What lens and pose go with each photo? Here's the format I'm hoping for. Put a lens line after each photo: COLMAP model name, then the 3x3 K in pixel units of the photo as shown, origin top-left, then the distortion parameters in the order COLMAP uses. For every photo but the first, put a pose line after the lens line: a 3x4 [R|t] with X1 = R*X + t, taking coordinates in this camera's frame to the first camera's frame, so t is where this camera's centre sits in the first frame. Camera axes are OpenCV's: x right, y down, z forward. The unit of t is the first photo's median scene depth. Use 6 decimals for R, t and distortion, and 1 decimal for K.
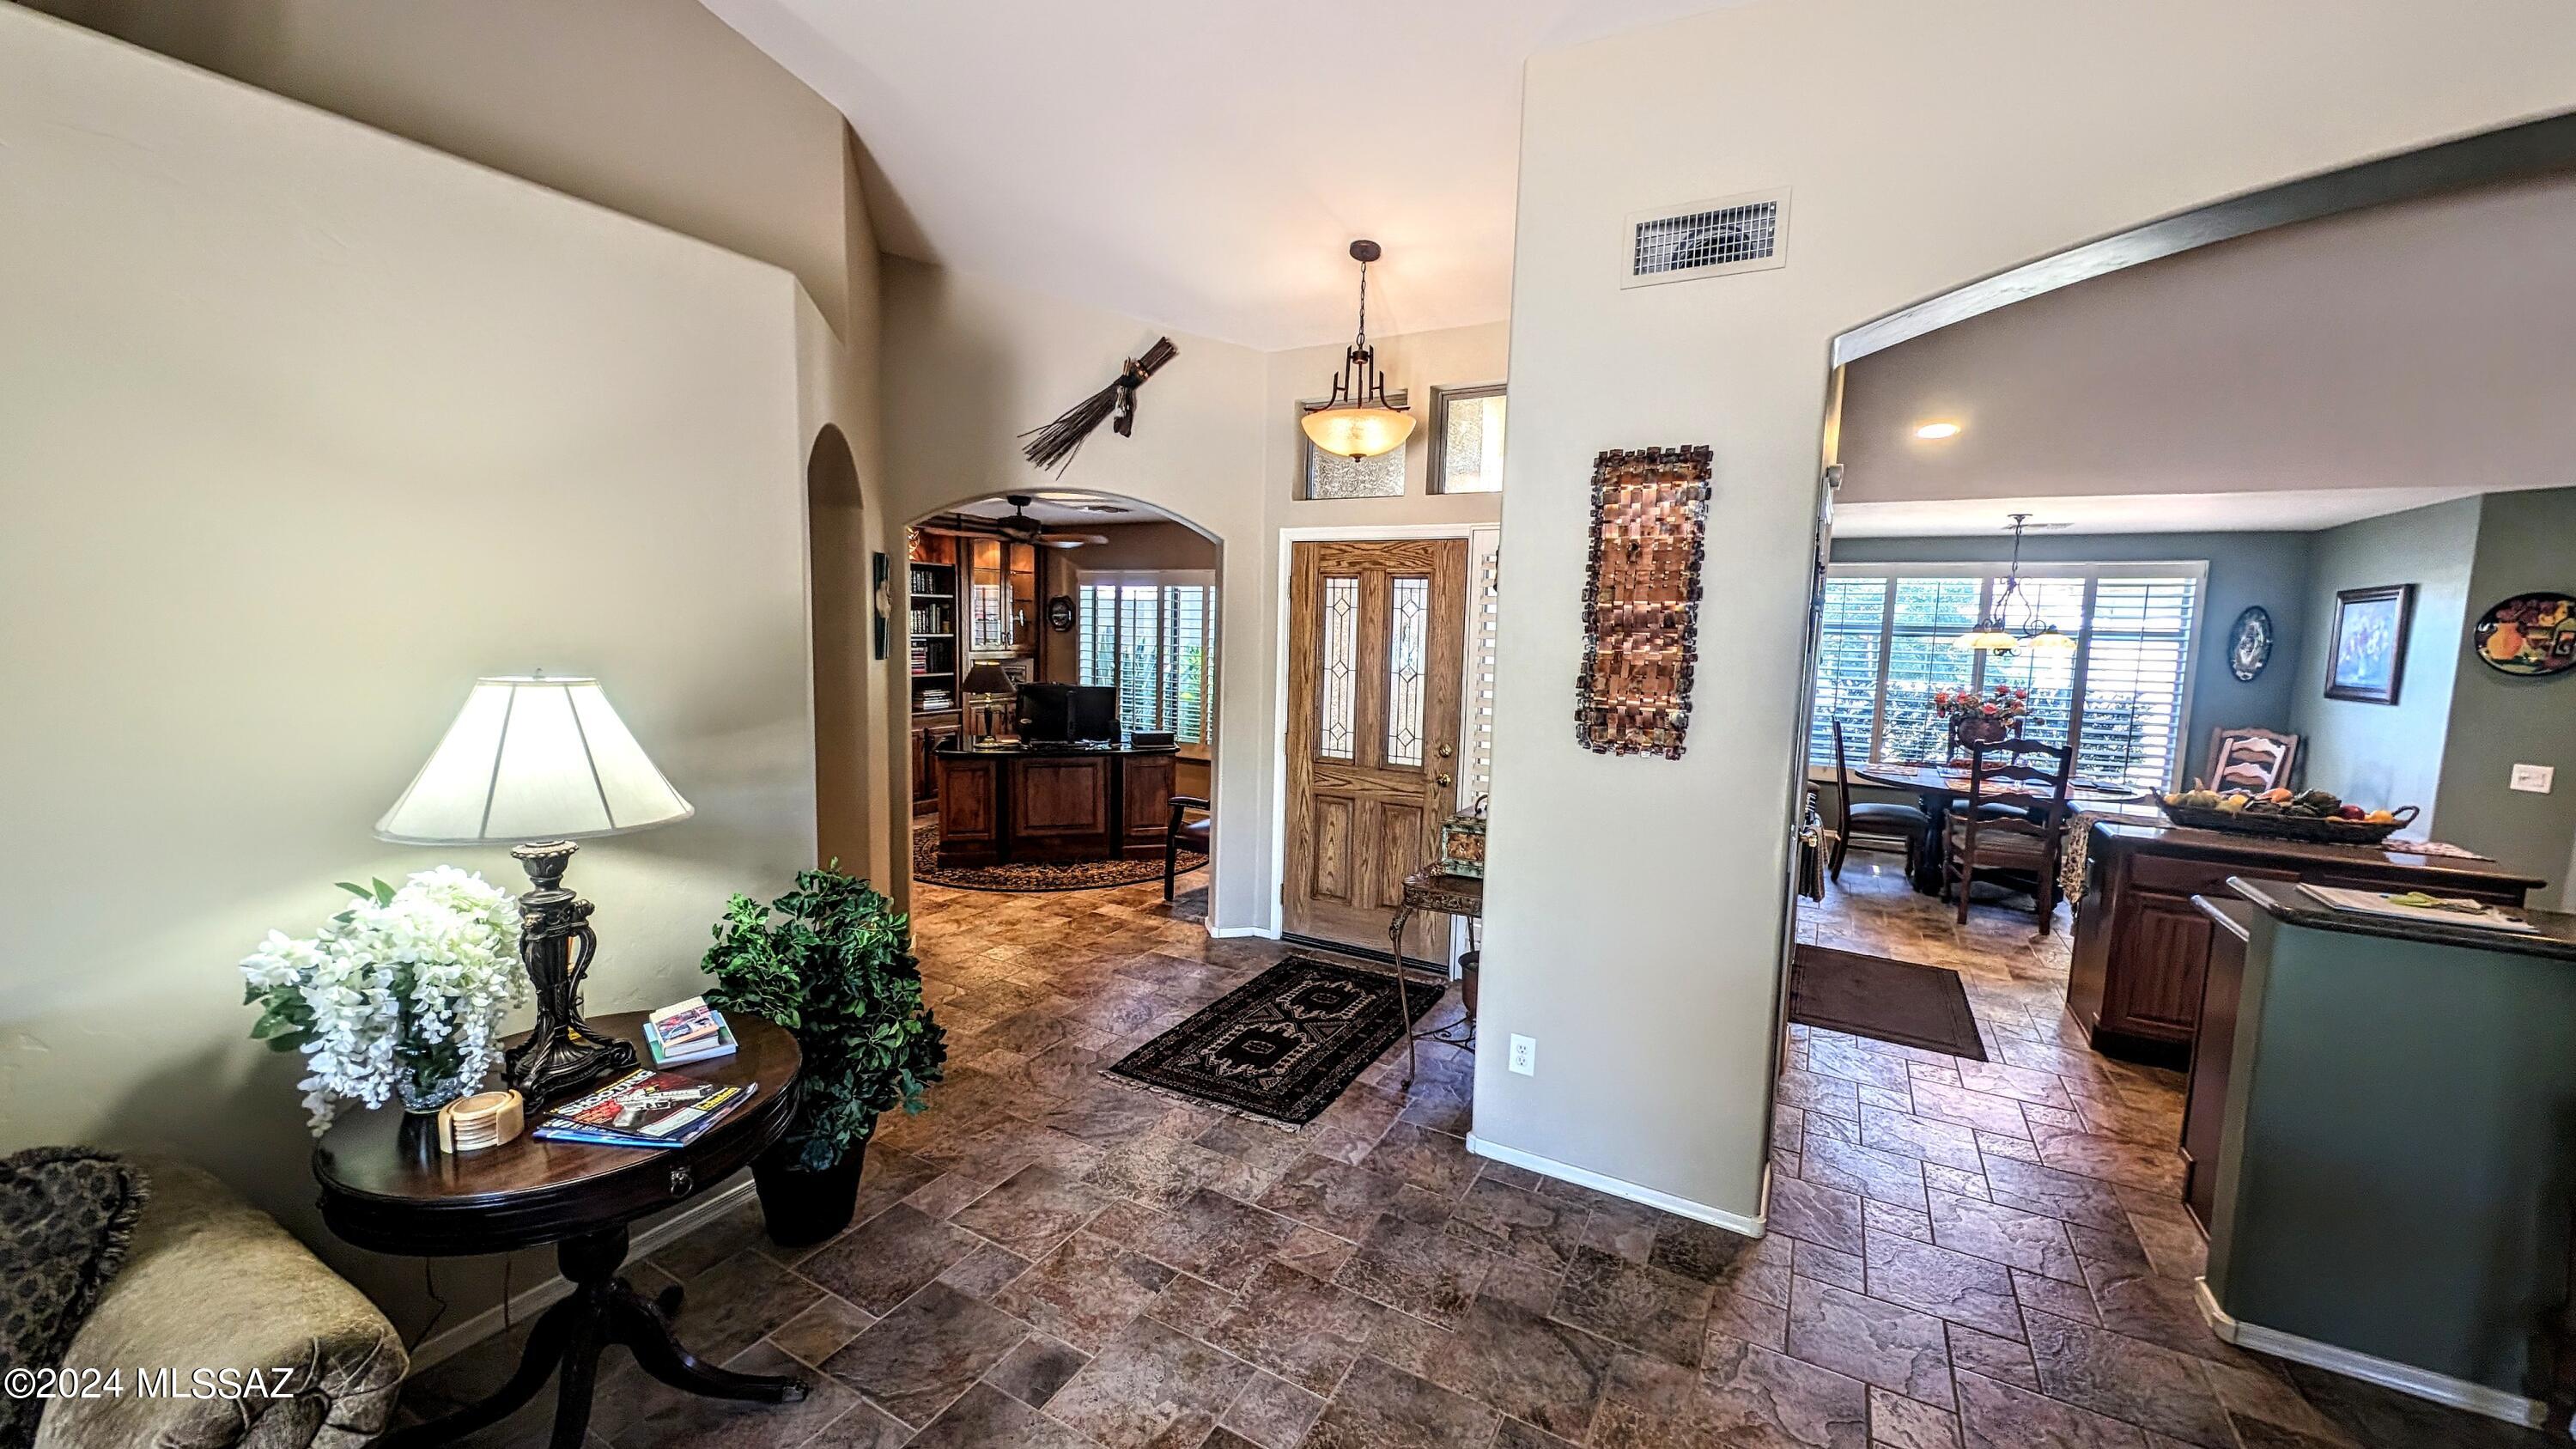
lens RADIAL K [[970.9, 0, 1285.8], [0, 970.9, 735.2], [0, 0, 1]] dist [0.011409, -0.005660]
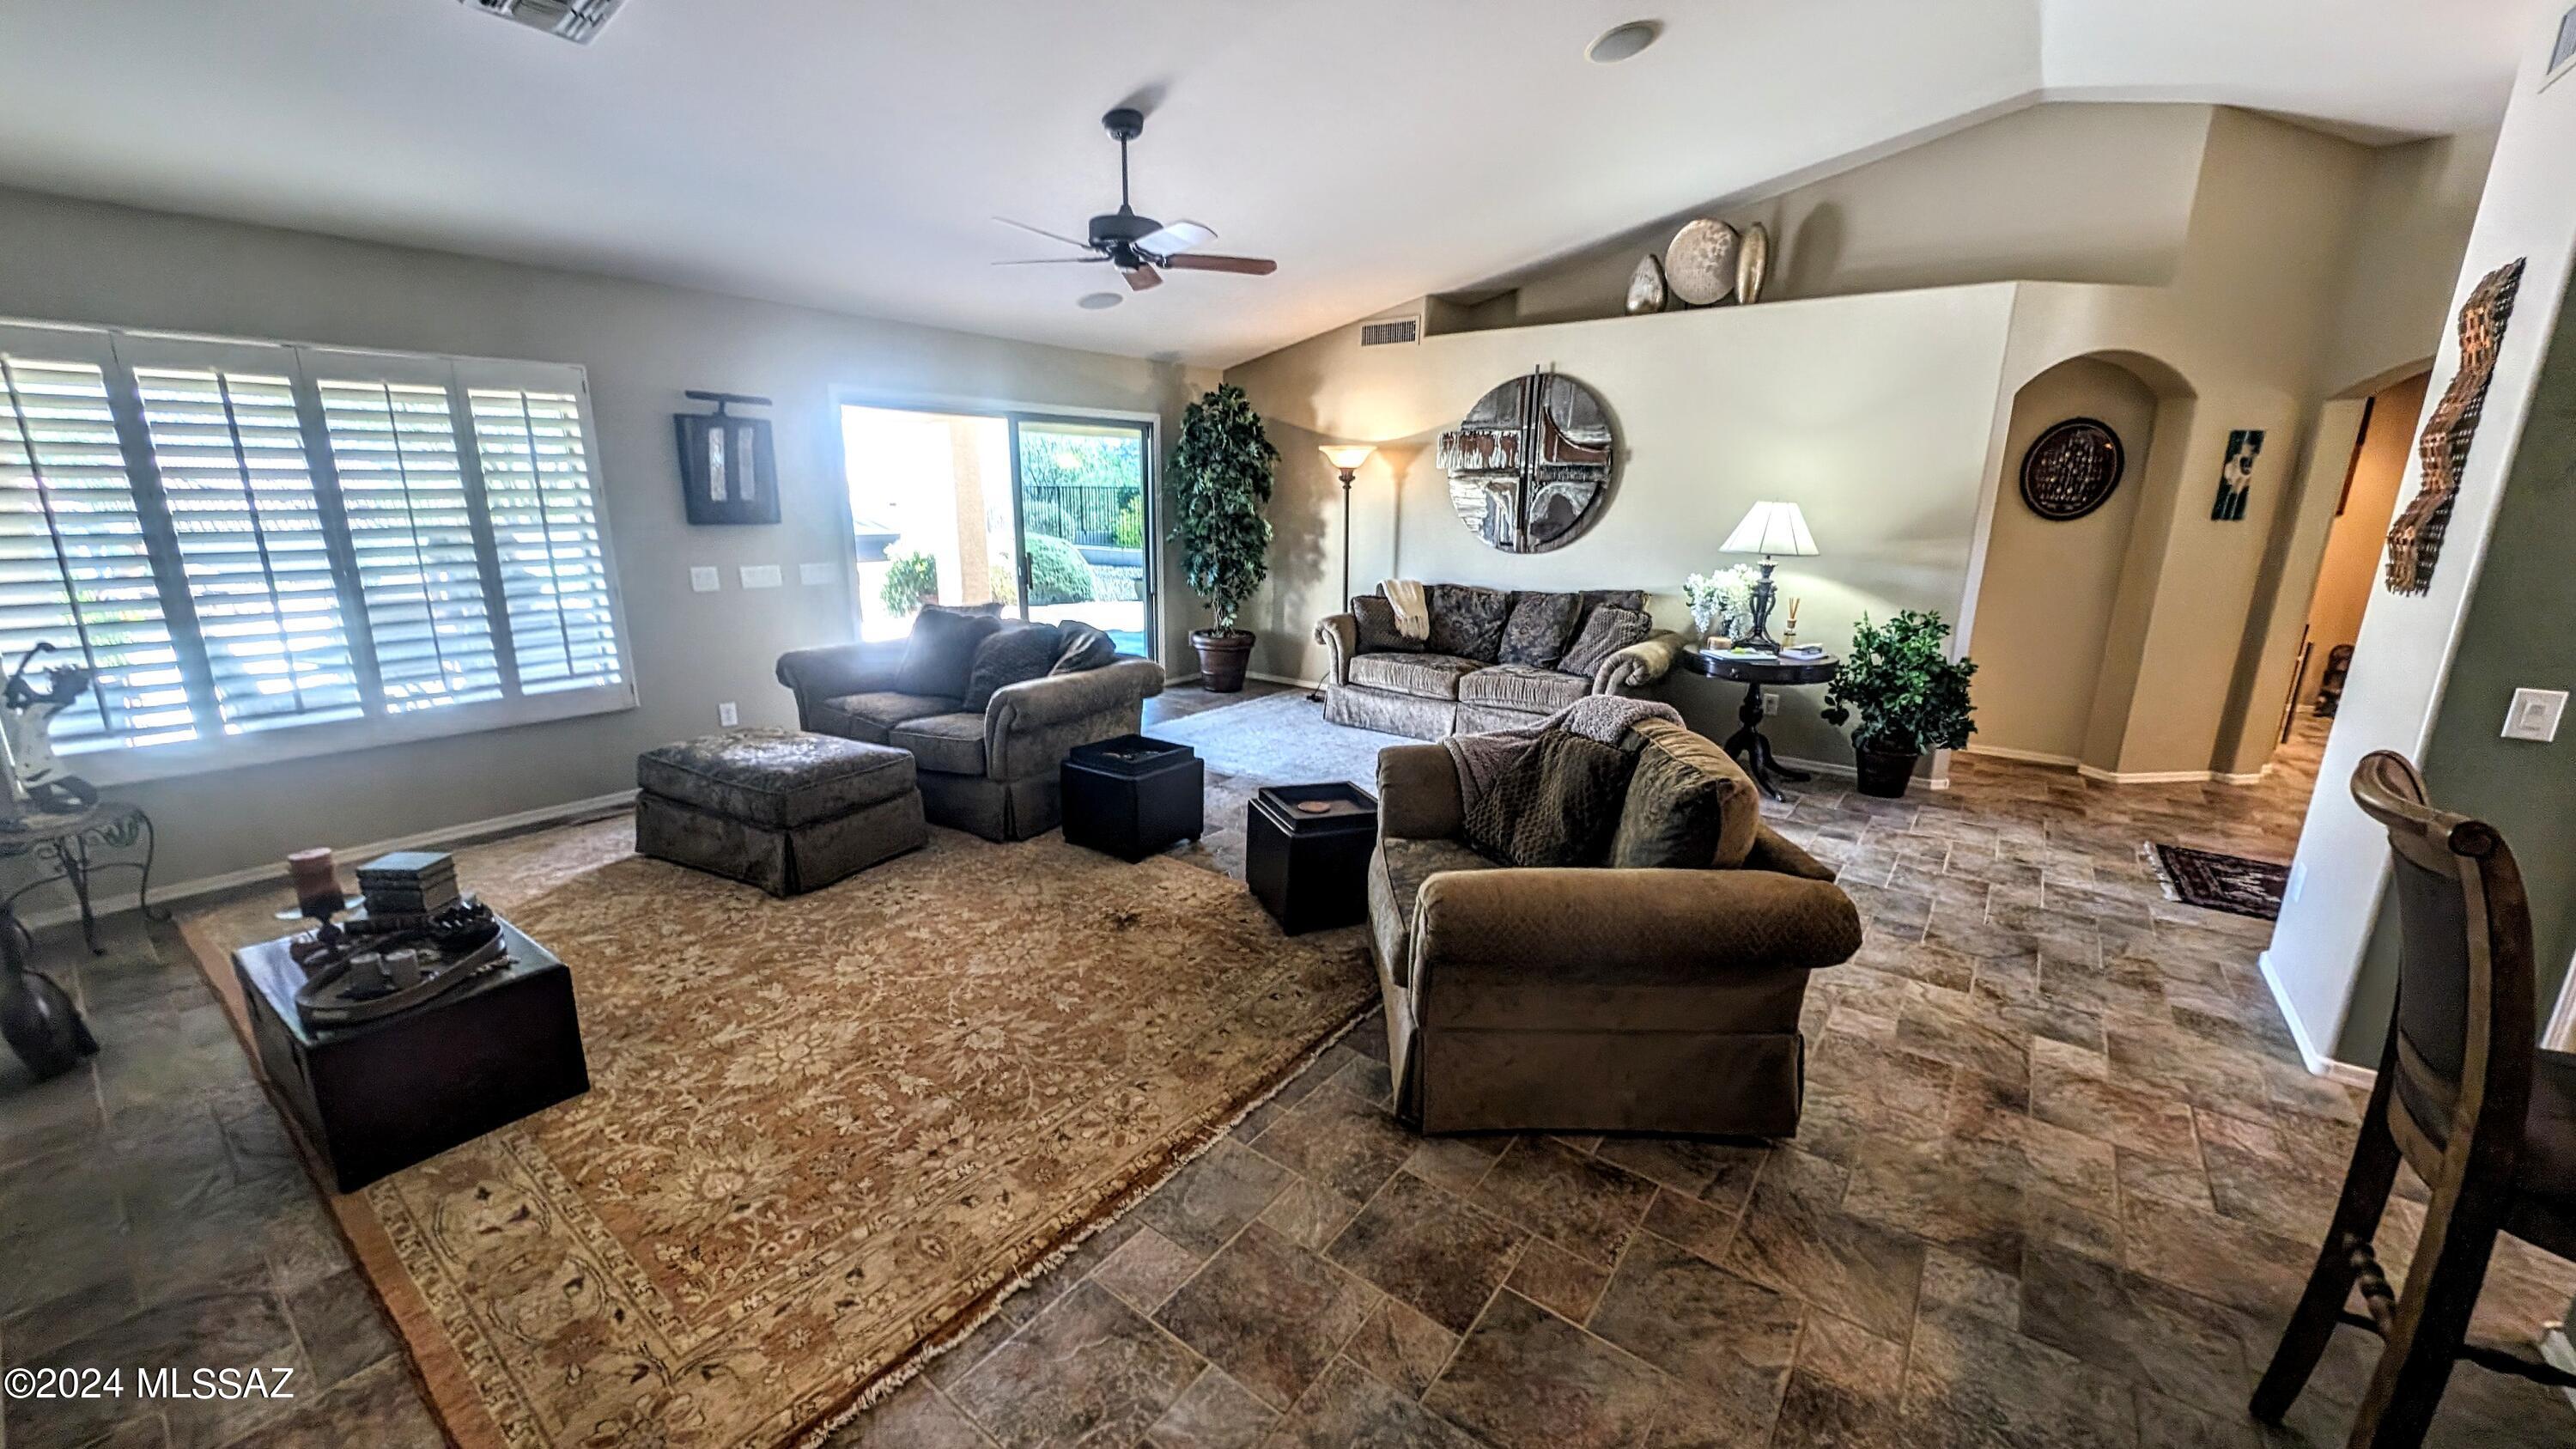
lens RADIAL K [[970.9, 0, 1290.0], [0, 970.9, 725.1], [0, 0, 1]] dist [0.011409, -0.005660]
pose [[-0.136696, 0.207879, -0.968556, 1.369159], [-0.134220, 0.964831, 0.226022, 0.067858], [0.981478, 0.160896, -0.103987, -0.002055]]
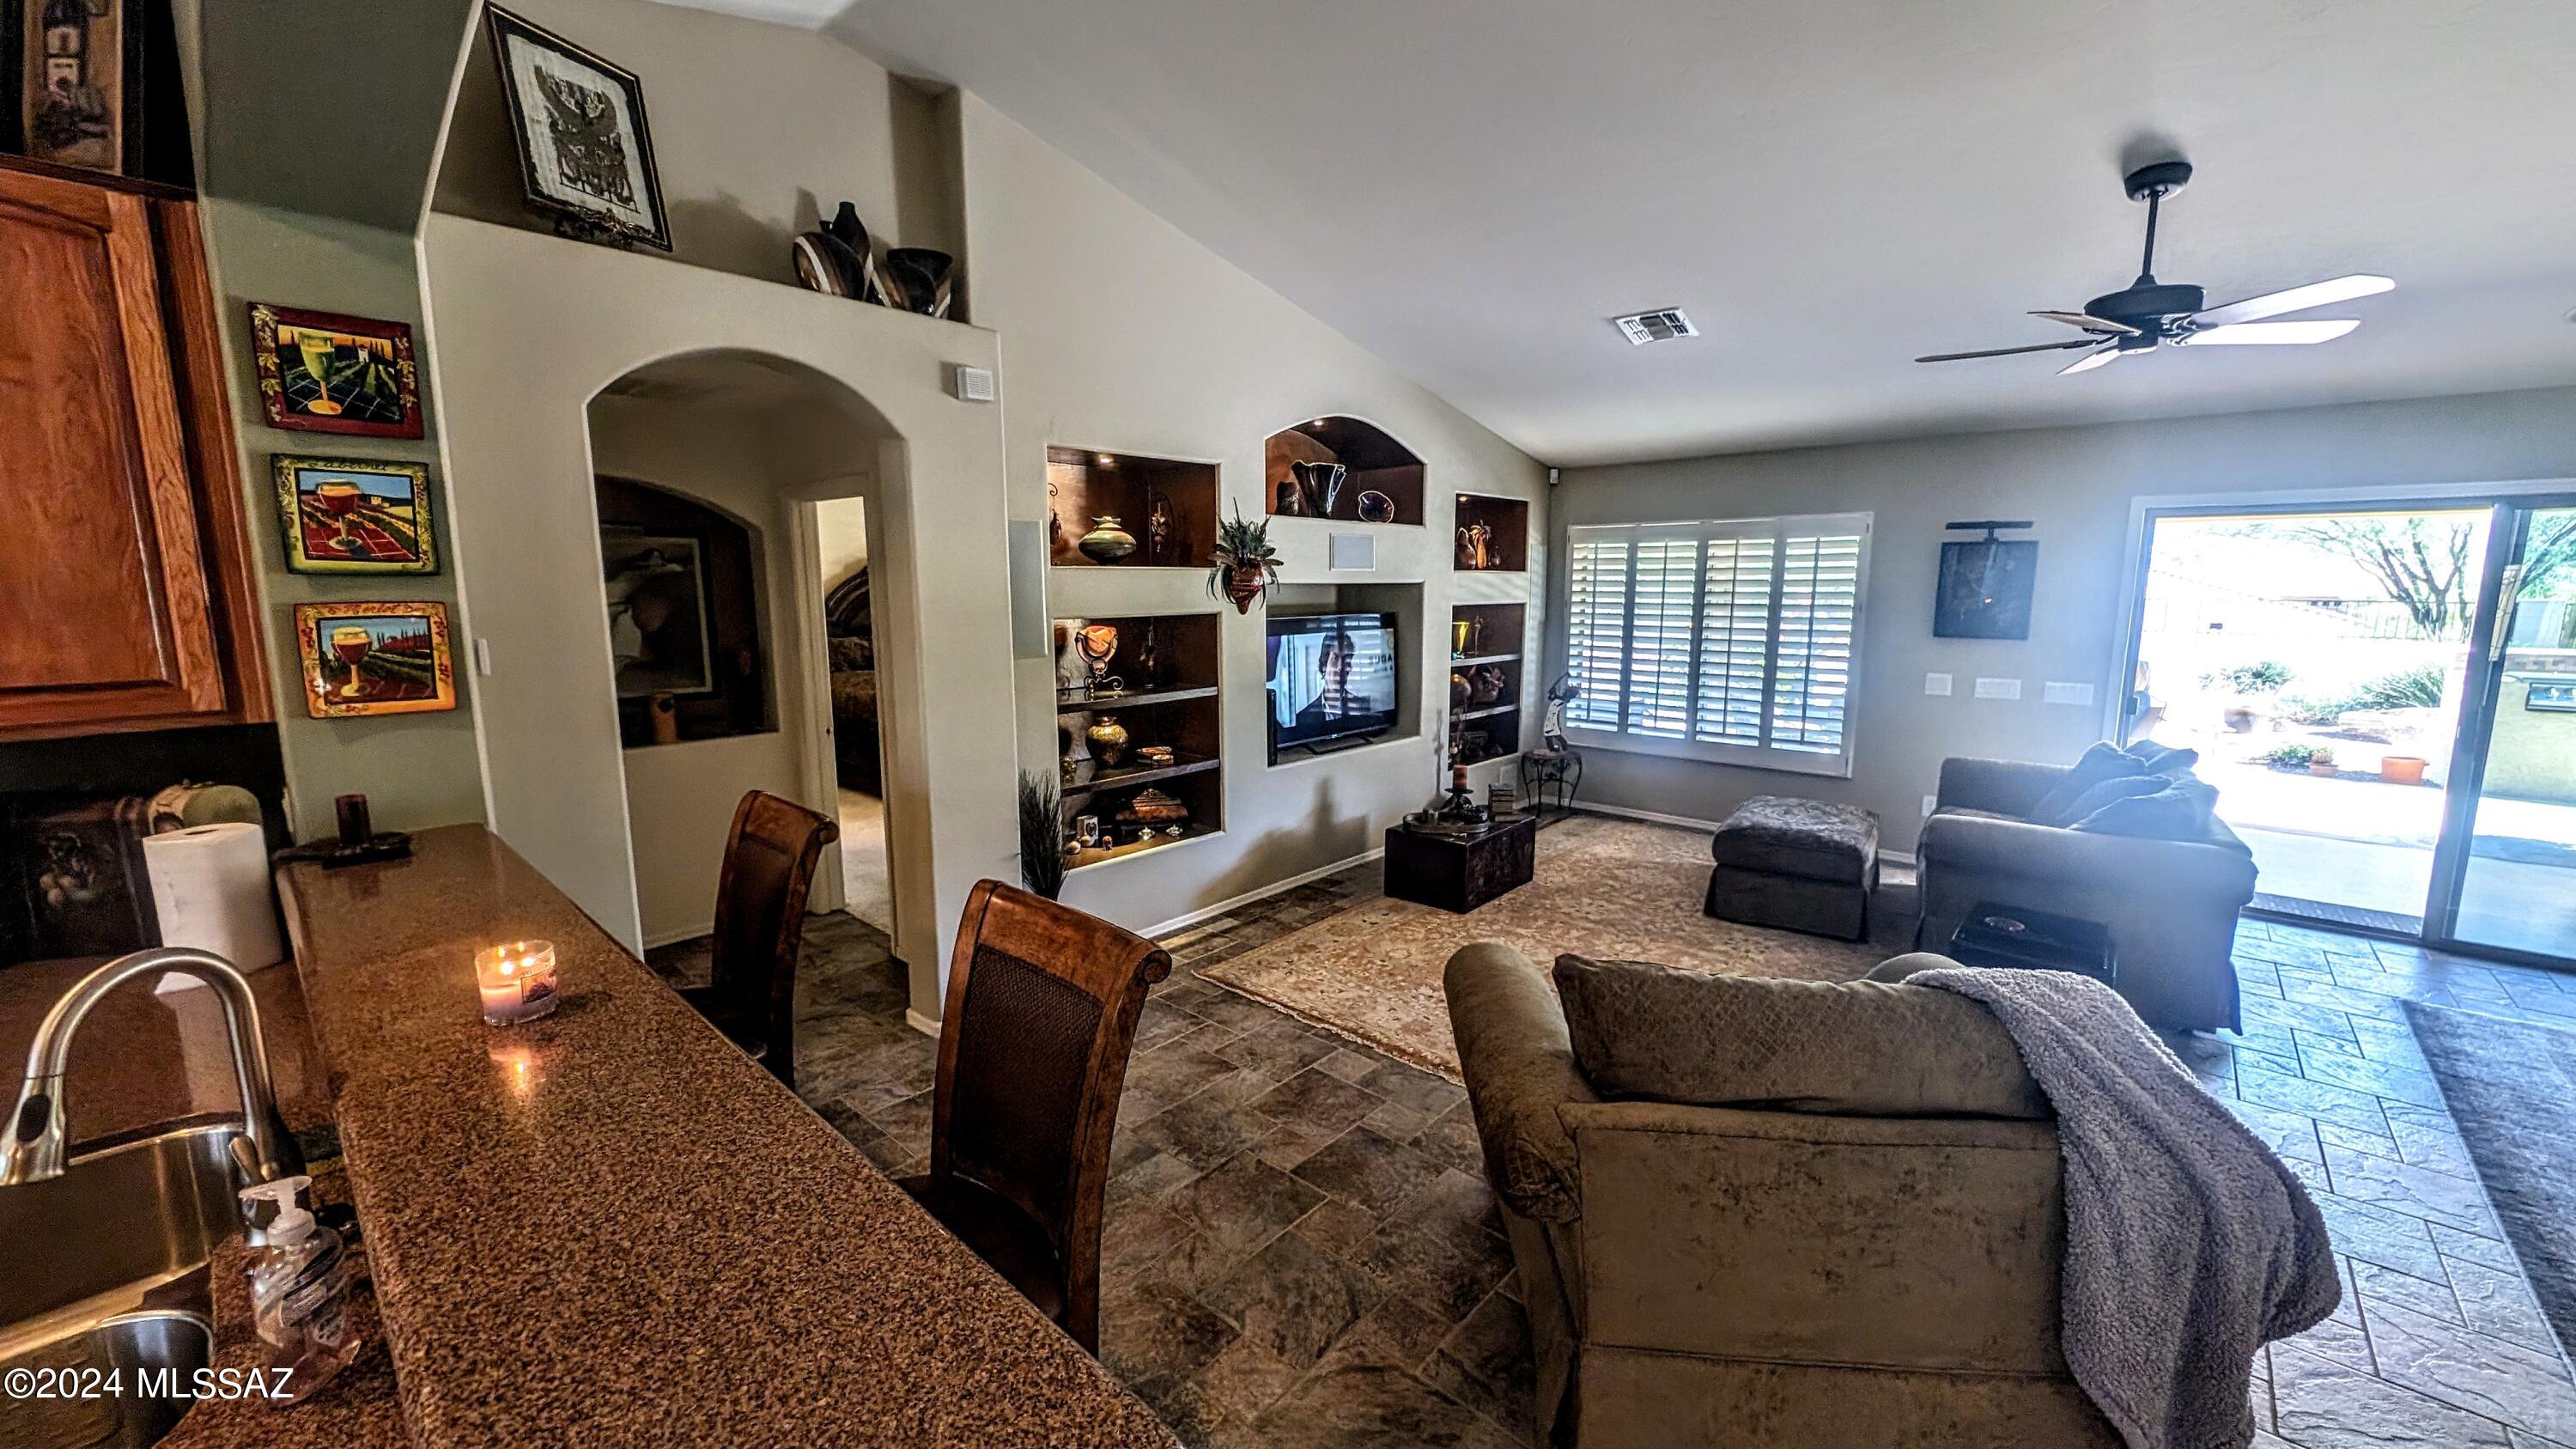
lens RADIAL K [[970.9, 0, 1278.9], [0, 970.9, 733.9], [0, 0, 1]] dist [0.011409, -0.005660]
pose [[-0.974114, -0.062652, 0.217200, 0.677833], [-0.000464, 0.961378, 0.275232, -0.082530], [-0.226055, 0.268007, -0.936521, 0.846649]]
